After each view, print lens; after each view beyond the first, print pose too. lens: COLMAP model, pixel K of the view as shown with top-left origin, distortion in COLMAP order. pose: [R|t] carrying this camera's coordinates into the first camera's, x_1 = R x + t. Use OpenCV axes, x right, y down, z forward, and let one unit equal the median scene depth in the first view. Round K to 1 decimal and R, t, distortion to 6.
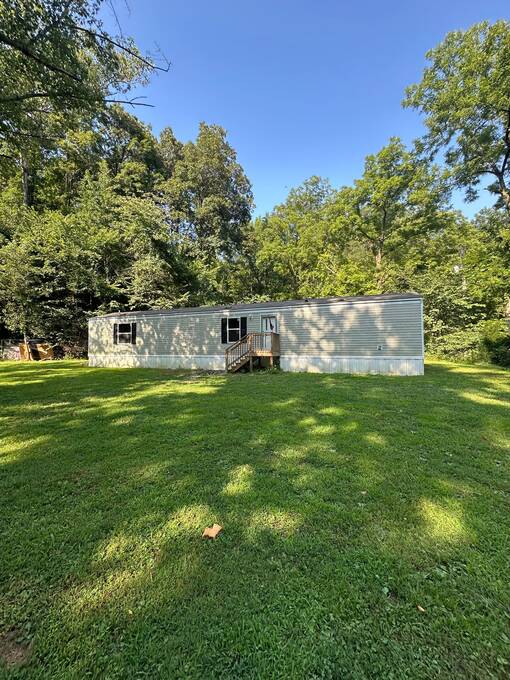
lens RADIAL K [[272.2, 0, 255.9], [0, 272.2, 337.6], [0, 0, 1]] dist [0.003649, -0.001294]
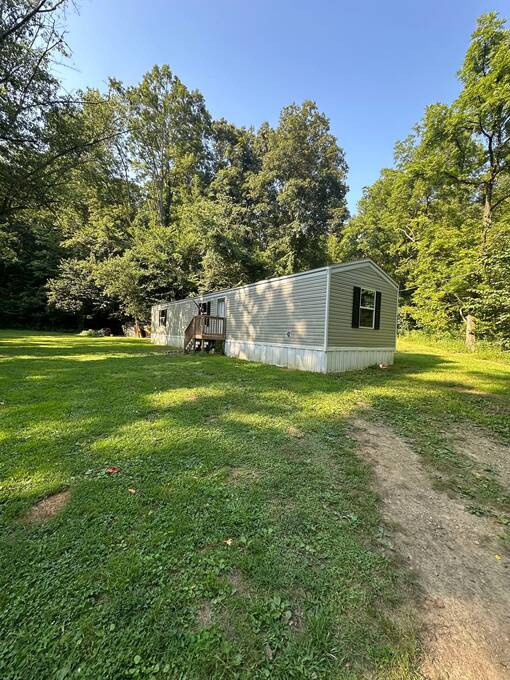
lens RADIAL K [[272.2, 0, 255.7], [0, 272.2, 341.7], [0, 0, 1]] dist [0.003649, -0.001294]
pose [[0.838772, 0.055195, -0.541679, 0.709230], [-0.027516, 0.997874, 0.059071, 0.011556], [0.543788, -0.034642, 0.838507, 0.232761]]
